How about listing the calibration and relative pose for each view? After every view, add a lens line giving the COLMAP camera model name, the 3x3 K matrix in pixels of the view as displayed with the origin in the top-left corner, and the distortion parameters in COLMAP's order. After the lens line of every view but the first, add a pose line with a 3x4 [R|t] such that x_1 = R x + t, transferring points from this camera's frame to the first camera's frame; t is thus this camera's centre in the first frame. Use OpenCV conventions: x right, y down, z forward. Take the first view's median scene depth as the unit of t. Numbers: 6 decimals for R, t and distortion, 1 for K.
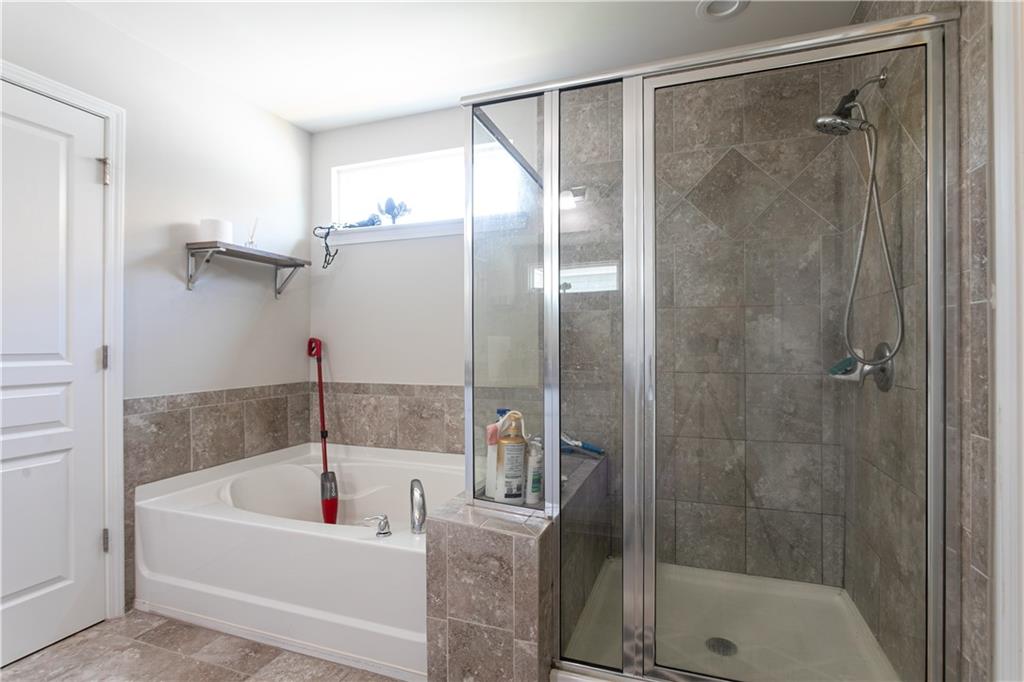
lens RADIAL K [[509.0, 0, 511.5], [0, 509.0, 342.8], [0, 0, 1]] dist [0.001517, 0.001477]
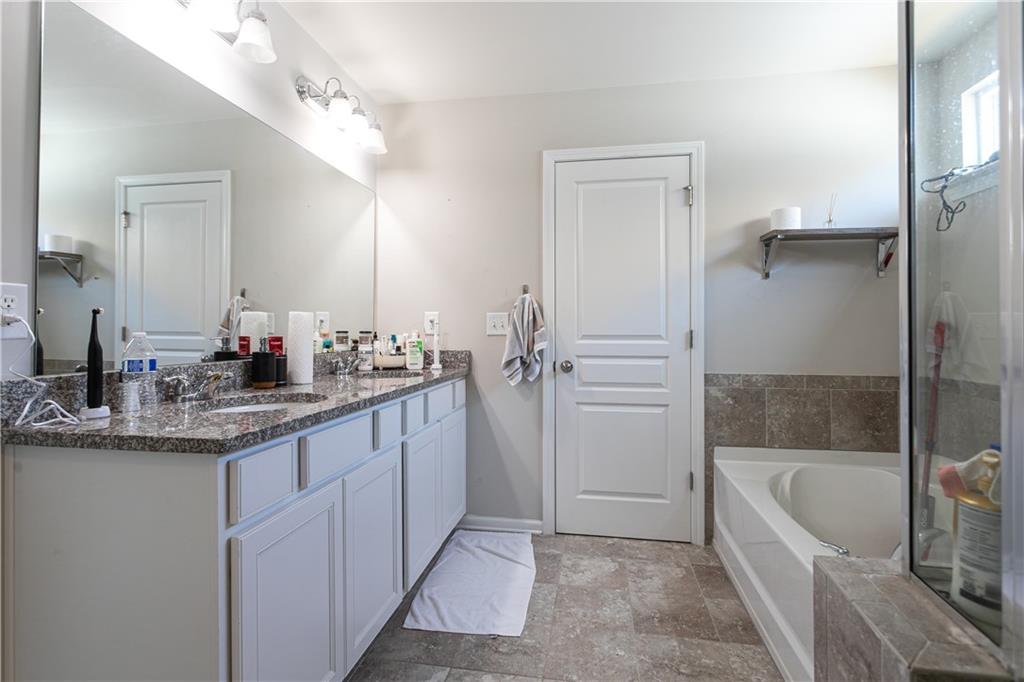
lens RADIAL K [[509.0, 0, 516.4], [0, 509.0, 324.6], [0, 0, 1]] dist [0.001517, 0.001477]
pose [[0.186941, -0.005531, -0.982356, 0.366098], [-0.000280, 0.999984, -0.005683, -0.000829], [0.982371, 0.001337, 0.186936, 0.306661]]
